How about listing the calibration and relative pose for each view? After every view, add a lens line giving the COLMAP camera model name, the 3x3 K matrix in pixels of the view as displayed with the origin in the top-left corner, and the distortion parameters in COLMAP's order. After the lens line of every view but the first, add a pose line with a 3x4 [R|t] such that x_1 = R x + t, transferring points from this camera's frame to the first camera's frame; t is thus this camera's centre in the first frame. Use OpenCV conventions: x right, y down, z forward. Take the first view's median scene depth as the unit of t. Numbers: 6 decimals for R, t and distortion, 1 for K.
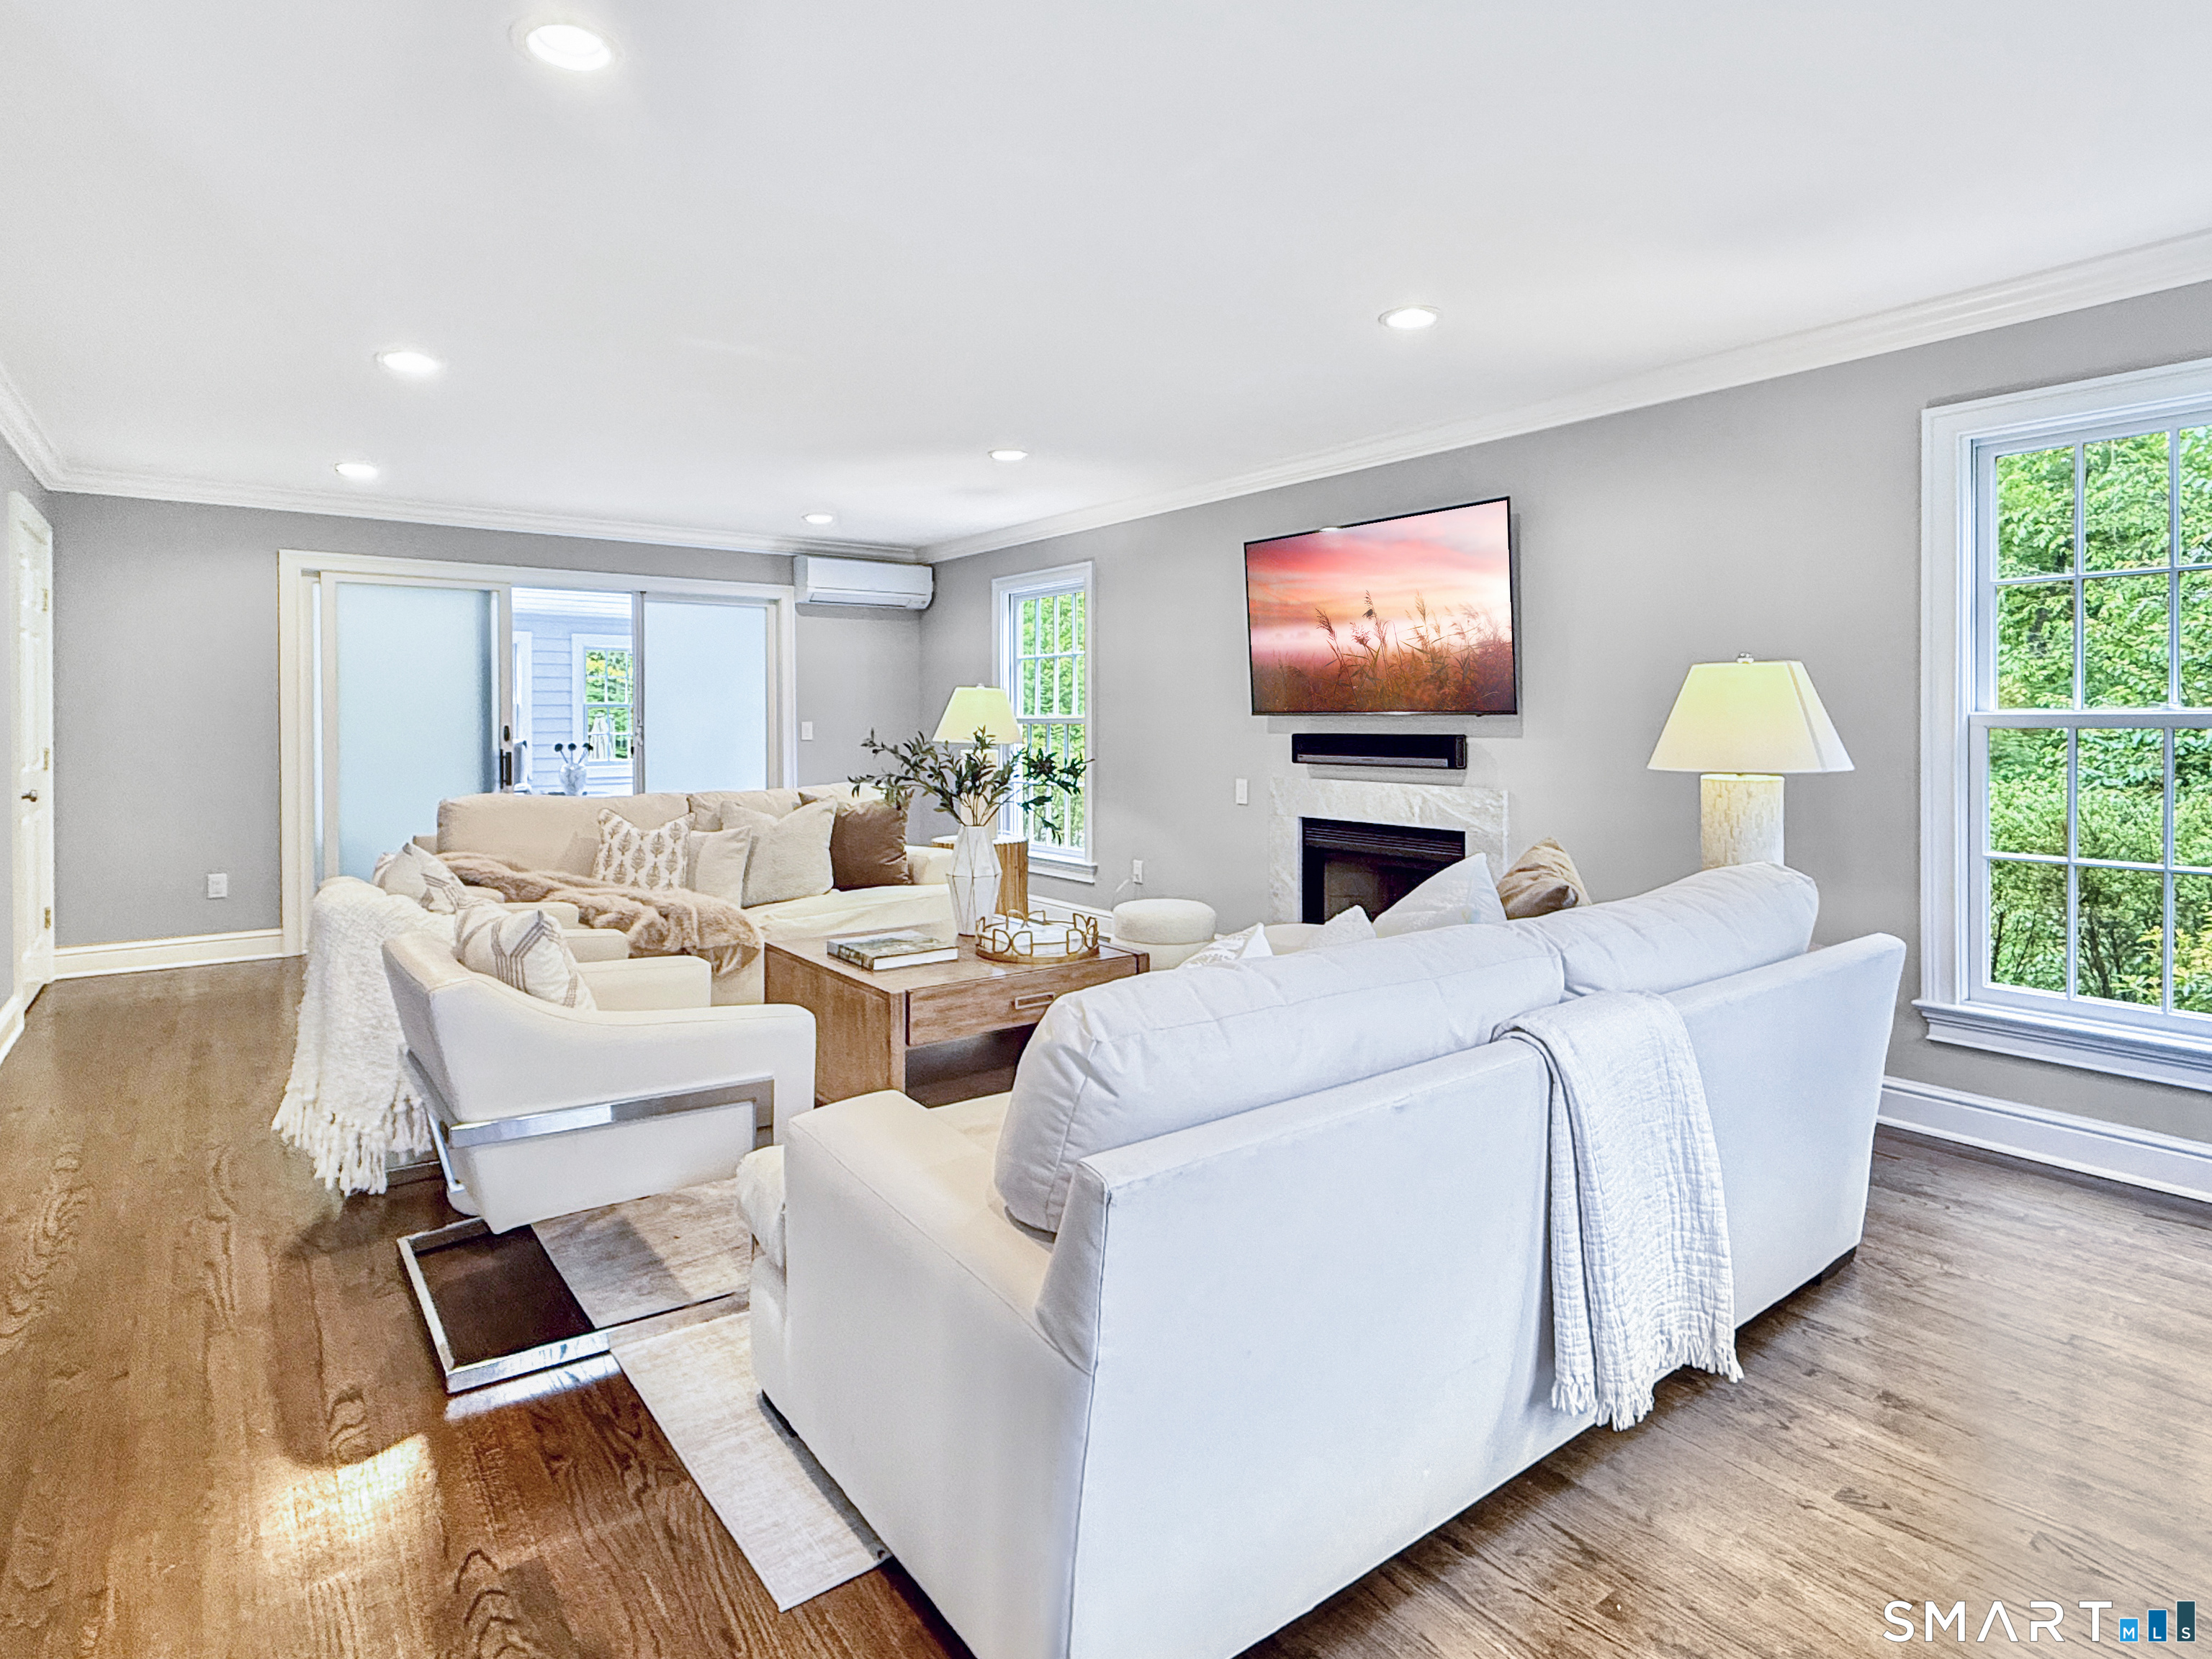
lens RADIAL K [[1185.2, 0, 1106.0], [0, 1185.2, 829.5], [0, 0, 1]] dist [0.002130, 0.000145]
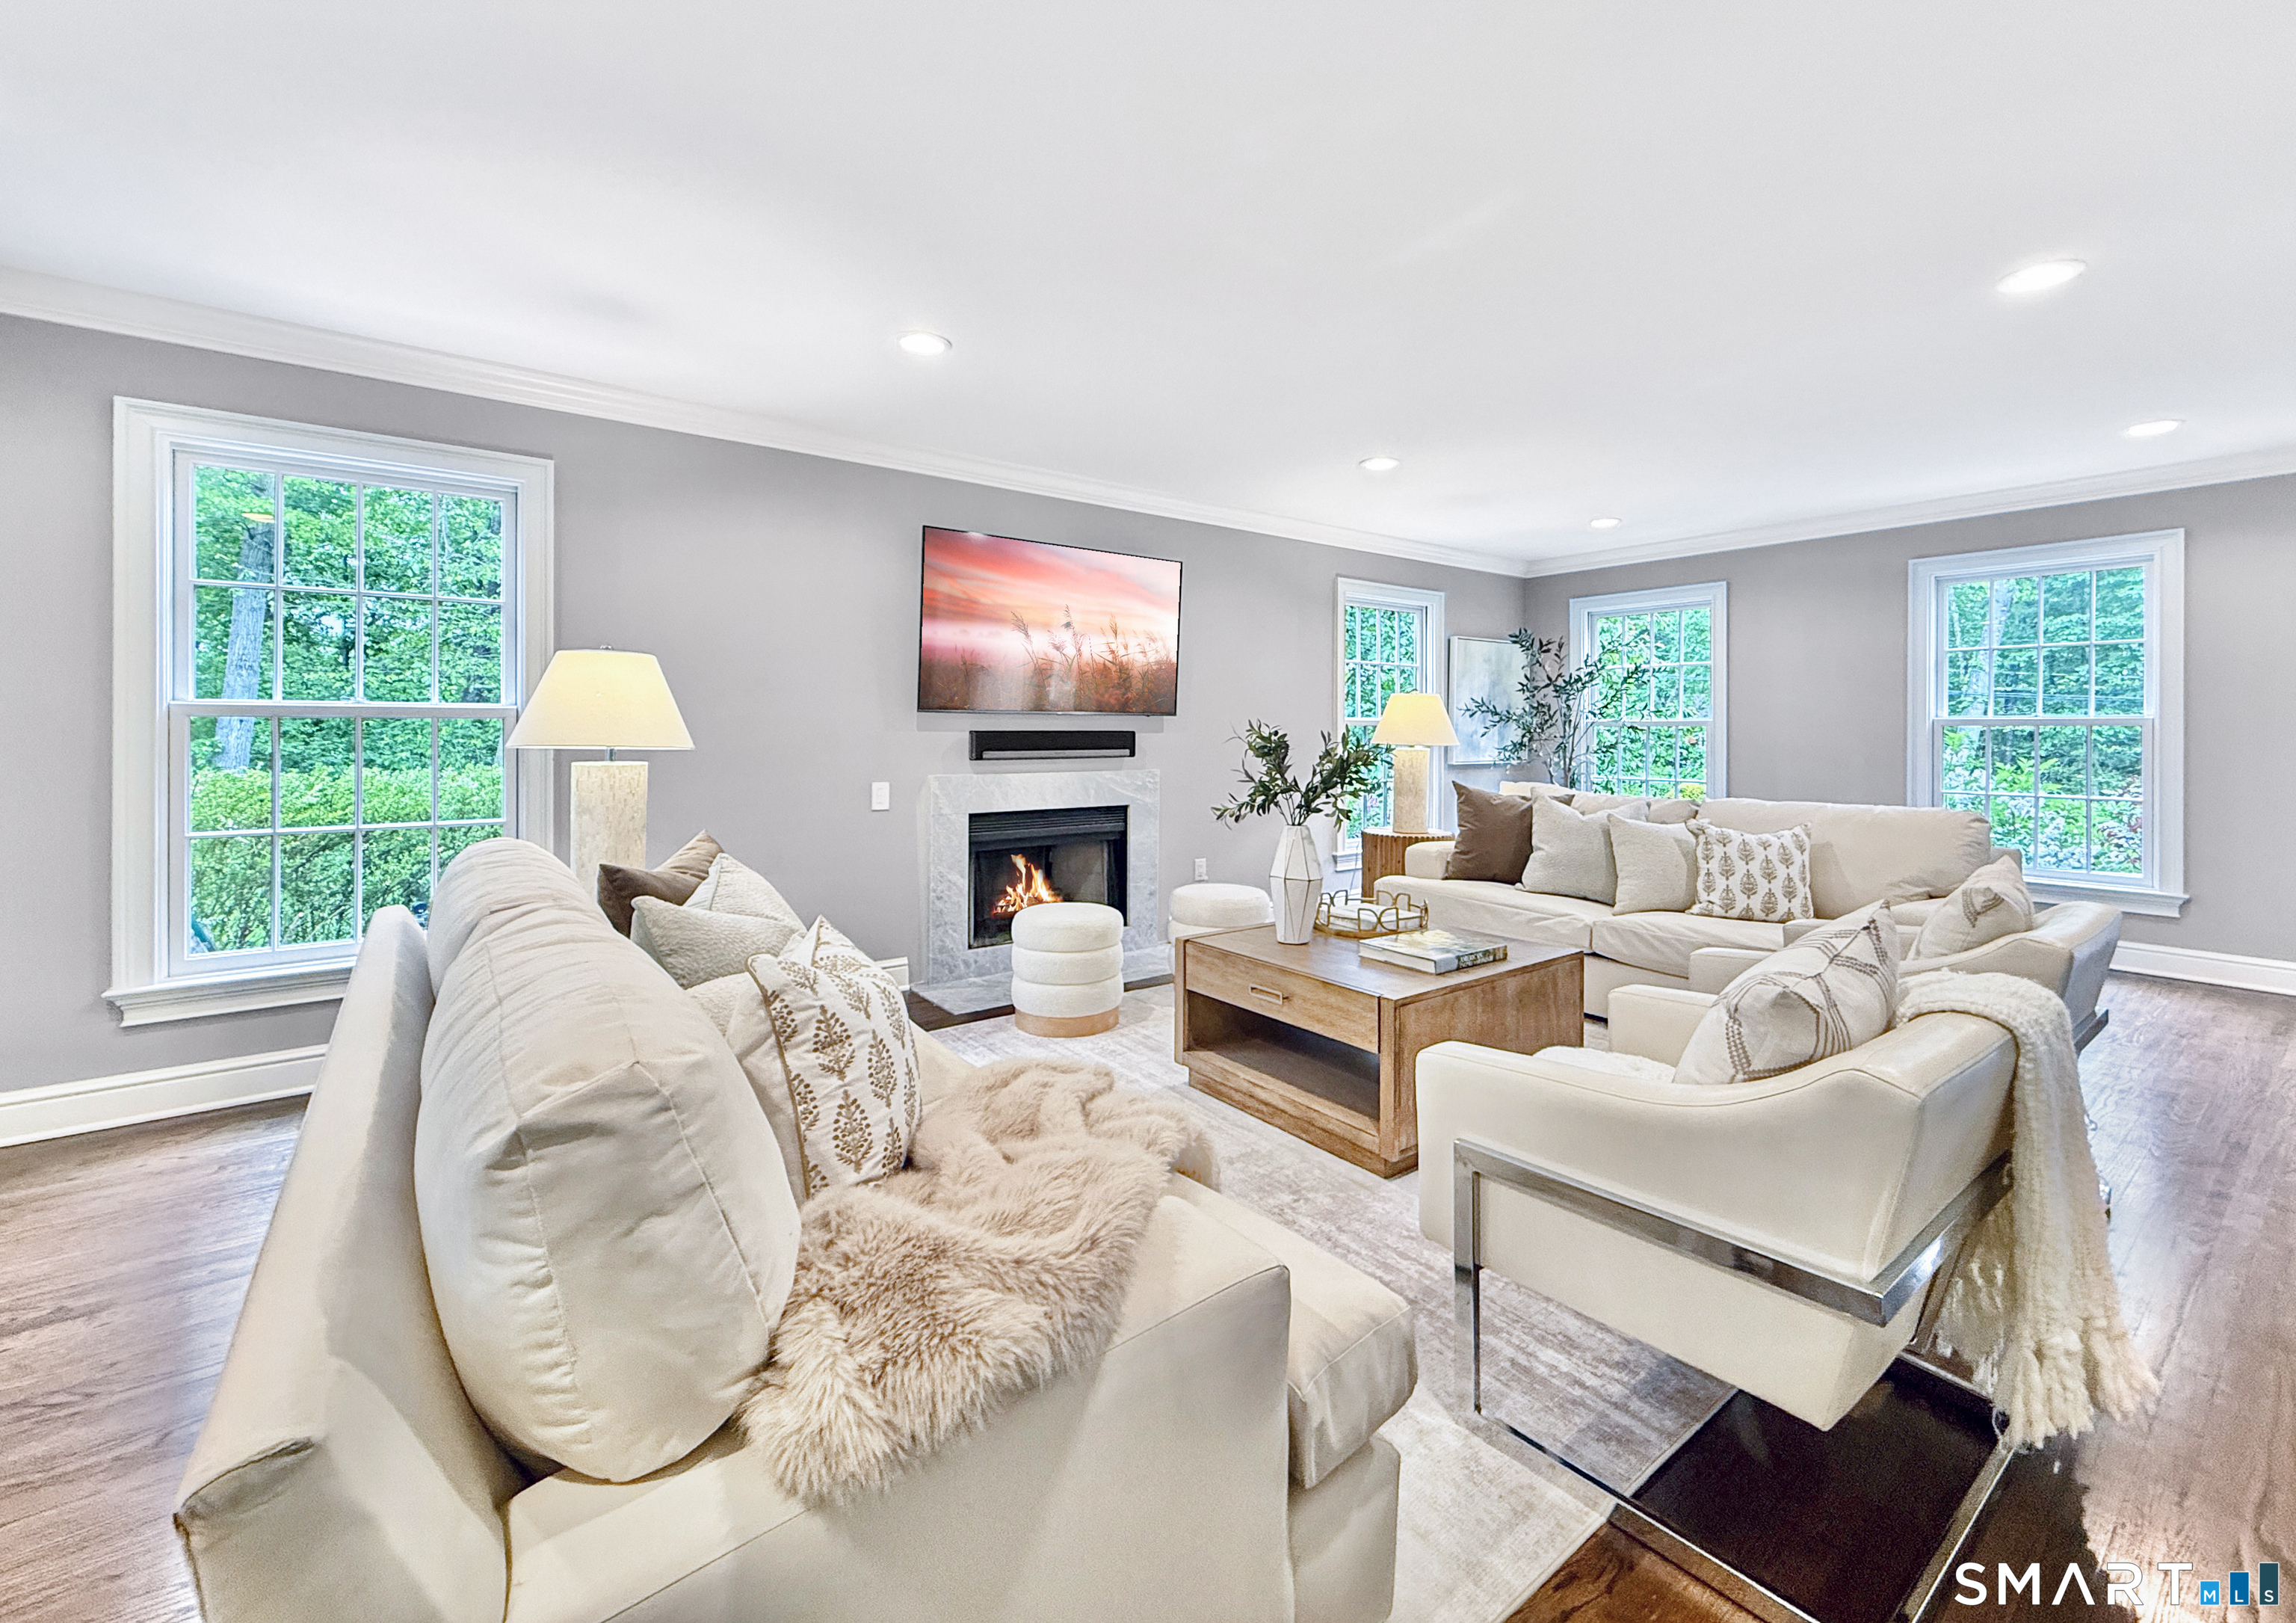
lens RADIAL K [[953.0, 0, 1148.0], [0, 953.0, 811.5], [0, 0, 1]] dist [-0.001080, 0.000051]
pose [[0.022285, -0.098193, 0.994918, -0.707489], [0.084332, 0.991803, 0.095997, -0.085801], [-0.996188, 0.081765, 0.030383, 0.909898]]
